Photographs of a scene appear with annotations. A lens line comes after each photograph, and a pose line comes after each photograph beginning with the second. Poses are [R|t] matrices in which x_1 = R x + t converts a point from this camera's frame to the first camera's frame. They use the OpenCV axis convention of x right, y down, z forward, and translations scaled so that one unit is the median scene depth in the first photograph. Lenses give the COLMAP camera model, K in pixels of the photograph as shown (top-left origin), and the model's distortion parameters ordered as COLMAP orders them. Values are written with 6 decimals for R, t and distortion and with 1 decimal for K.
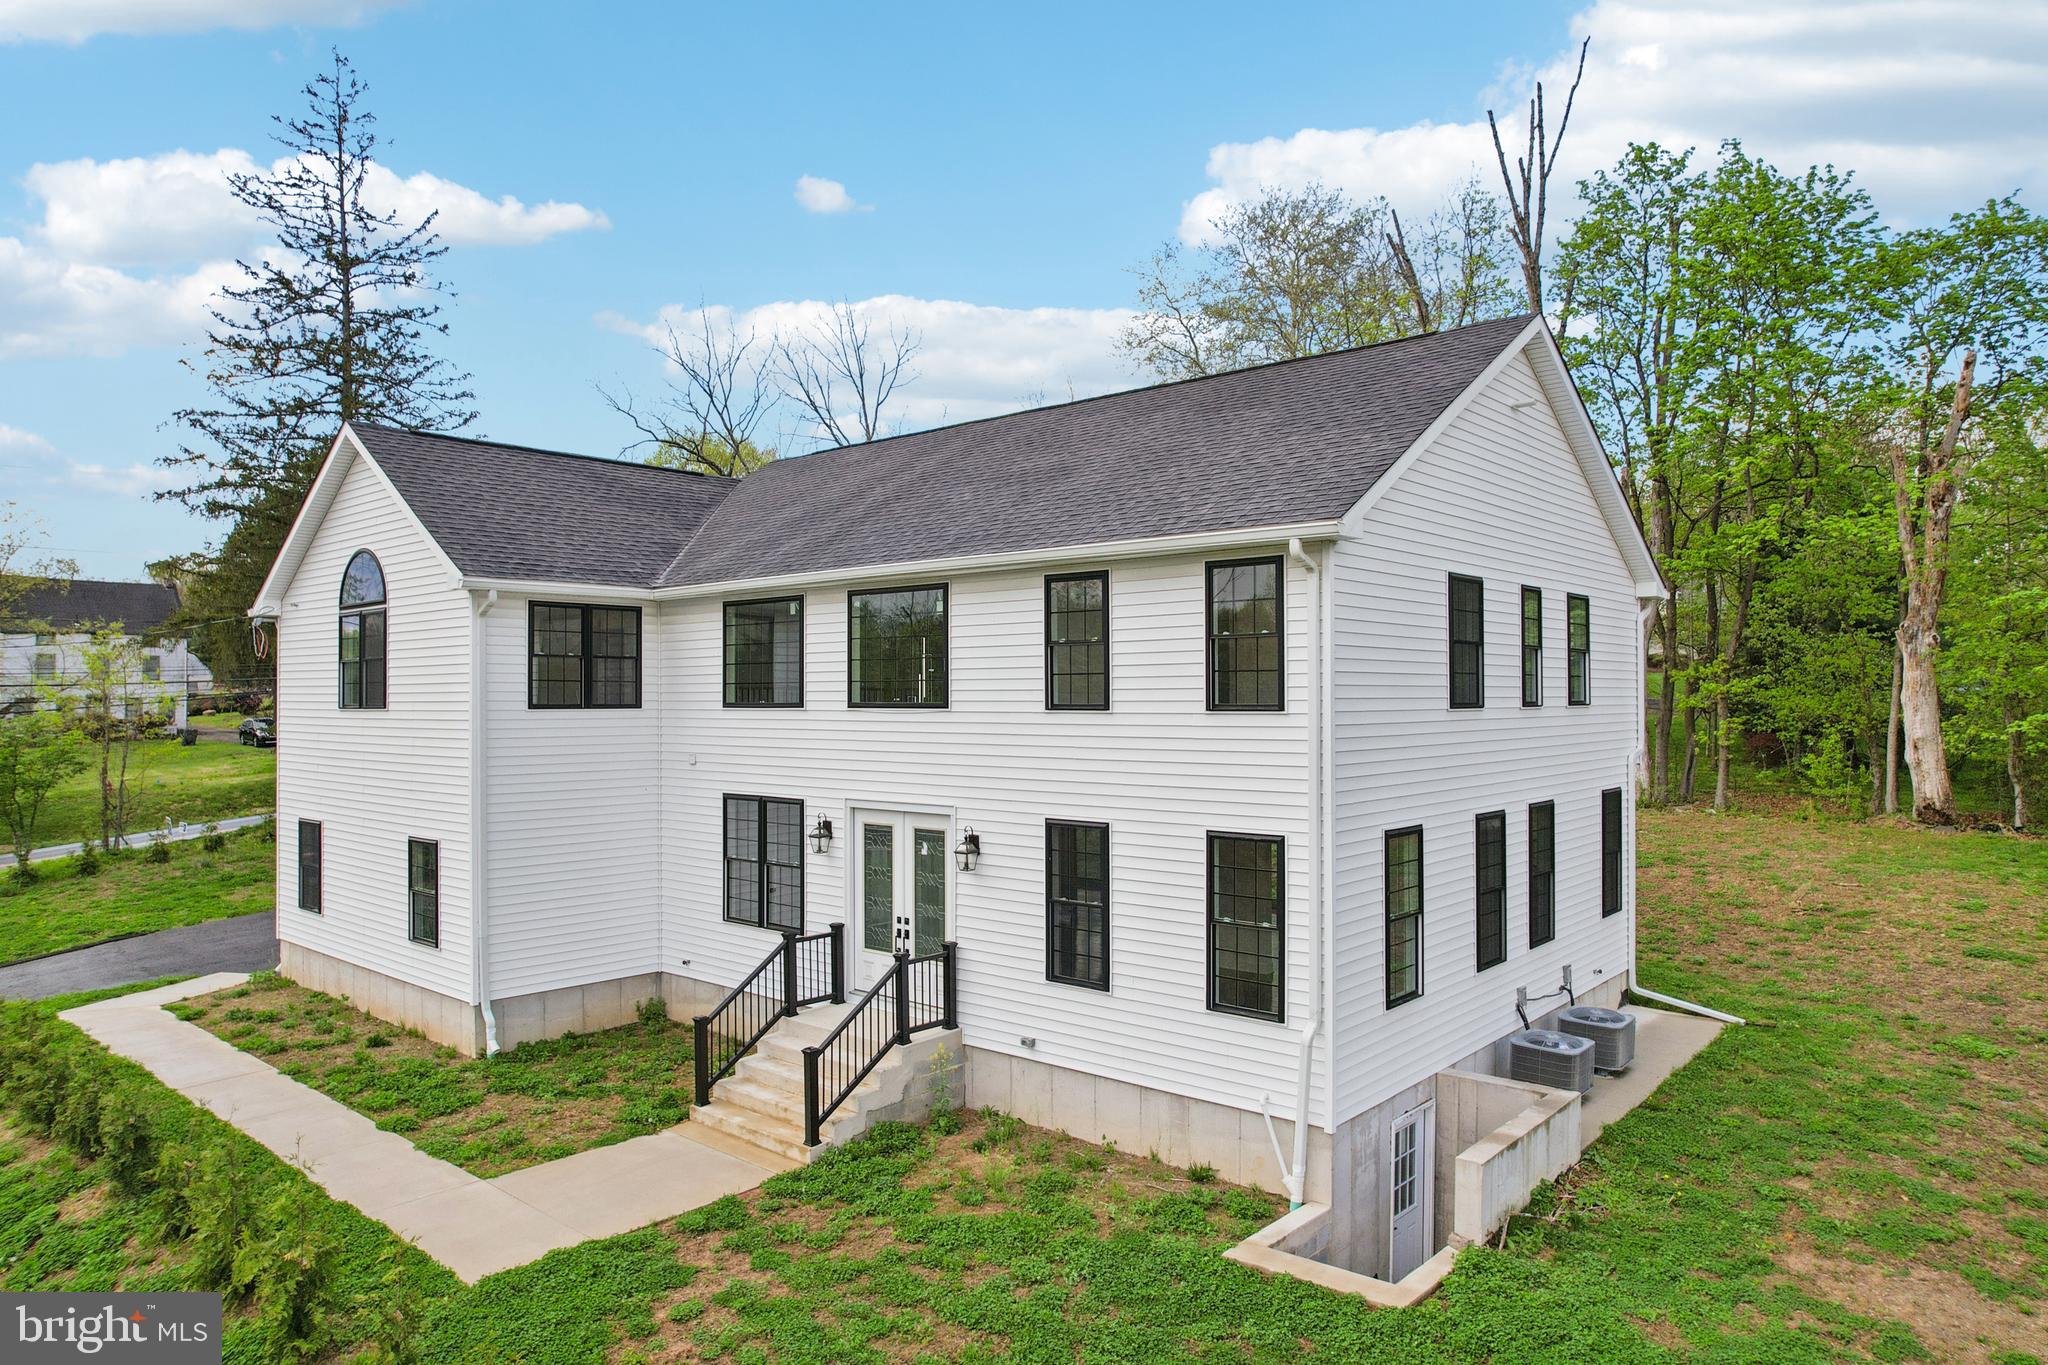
lens RADIAL K [[1309.9, 0, 1023.7], [0, 1309.9, 672.3], [0, 0, 1]] dist [-0.044749, 0.021833]
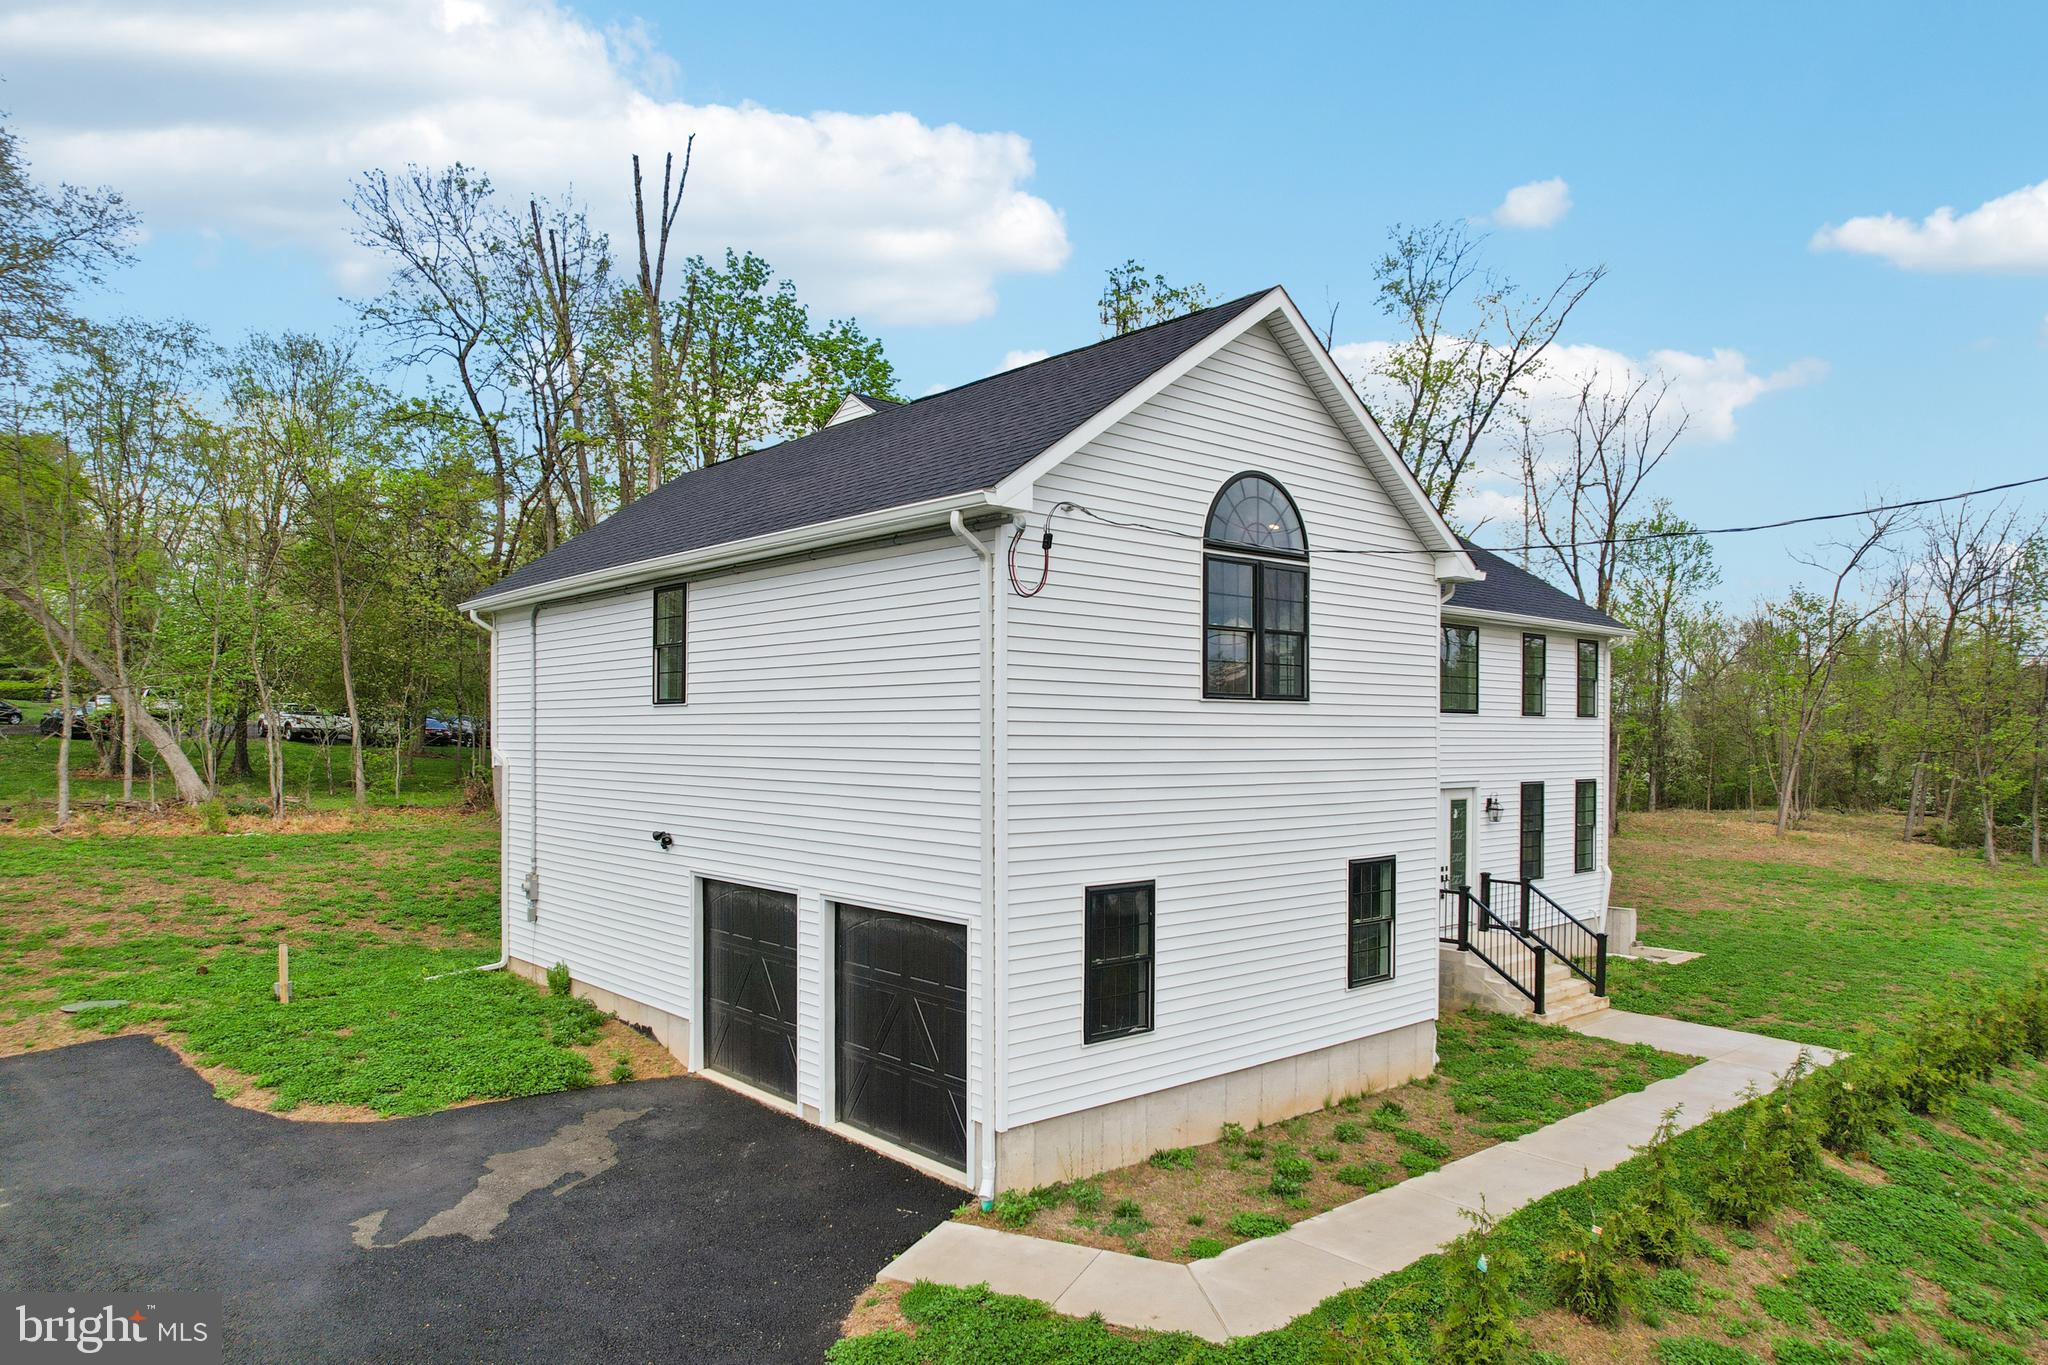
lens RADIAL K [[1309.9, 0, 1029.5], [0, 1309.9, 755.6], [0, 0, 1]] dist [-0.044749, 0.021833]
pose [[0.127112, -0.012062, 0.991815, -1.604130], [-0.023416, 0.999611, 0.015158, 0.065384], [-0.991612, -0.025151, 0.126780, 1.347938]]
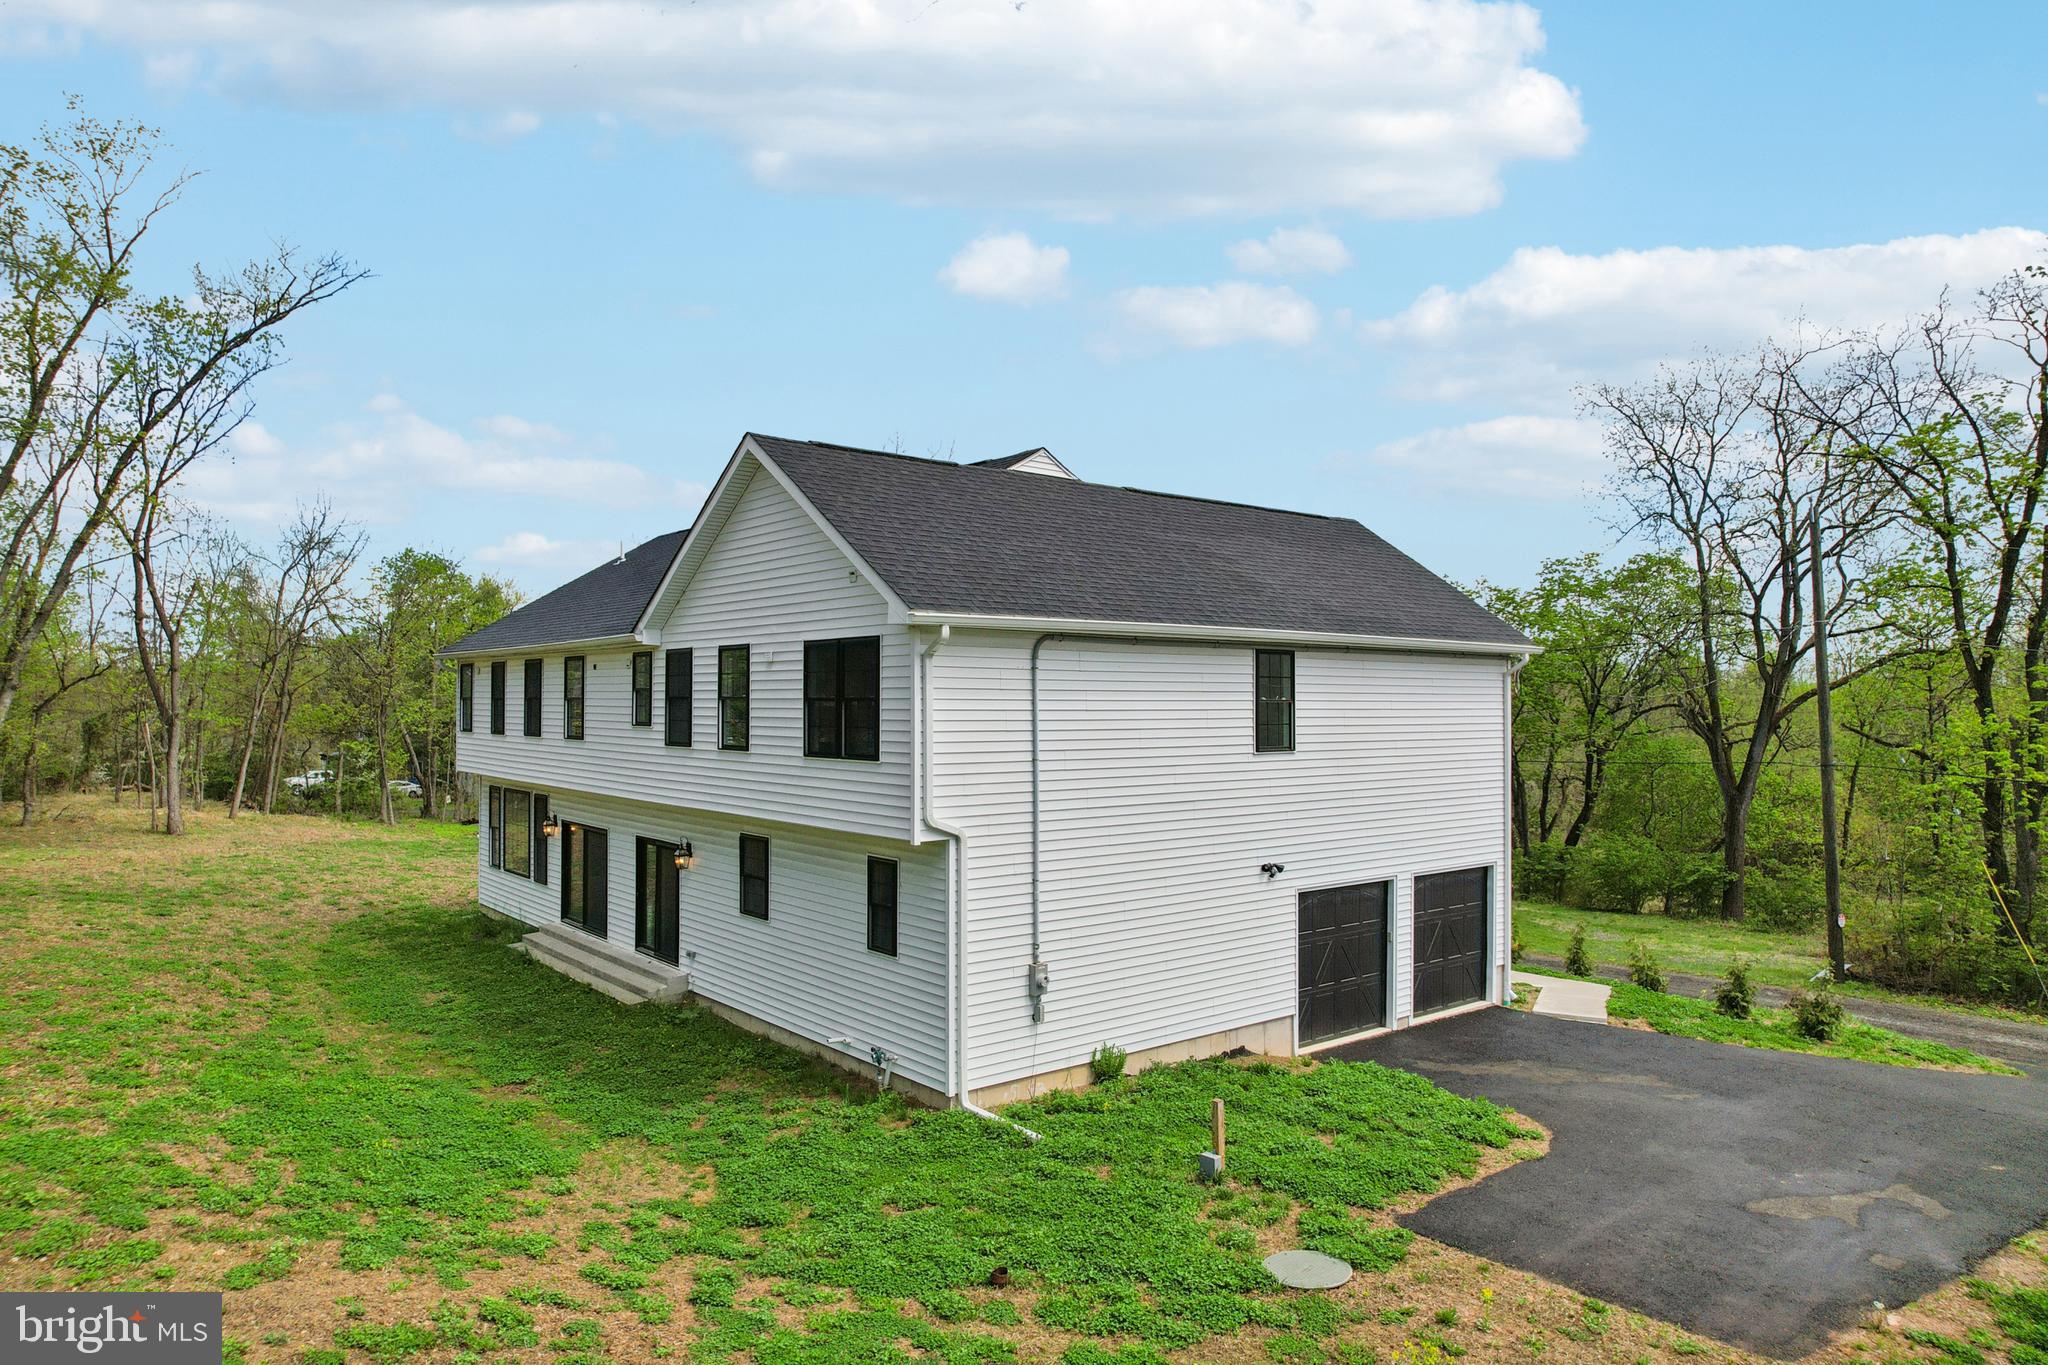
lens RADIAL K [[1309.9, 0, 1012.1], [0, 1309.9, 669.1], [0, 0, 1]] dist [-0.044749, 0.021833]
pose [[-0.984721, 0.004395, 0.174083, -0.532762], [-0.002471, 0.999228, -0.039205, 0.015522], [-0.174121, -0.039036, -0.983950, 3.082039]]
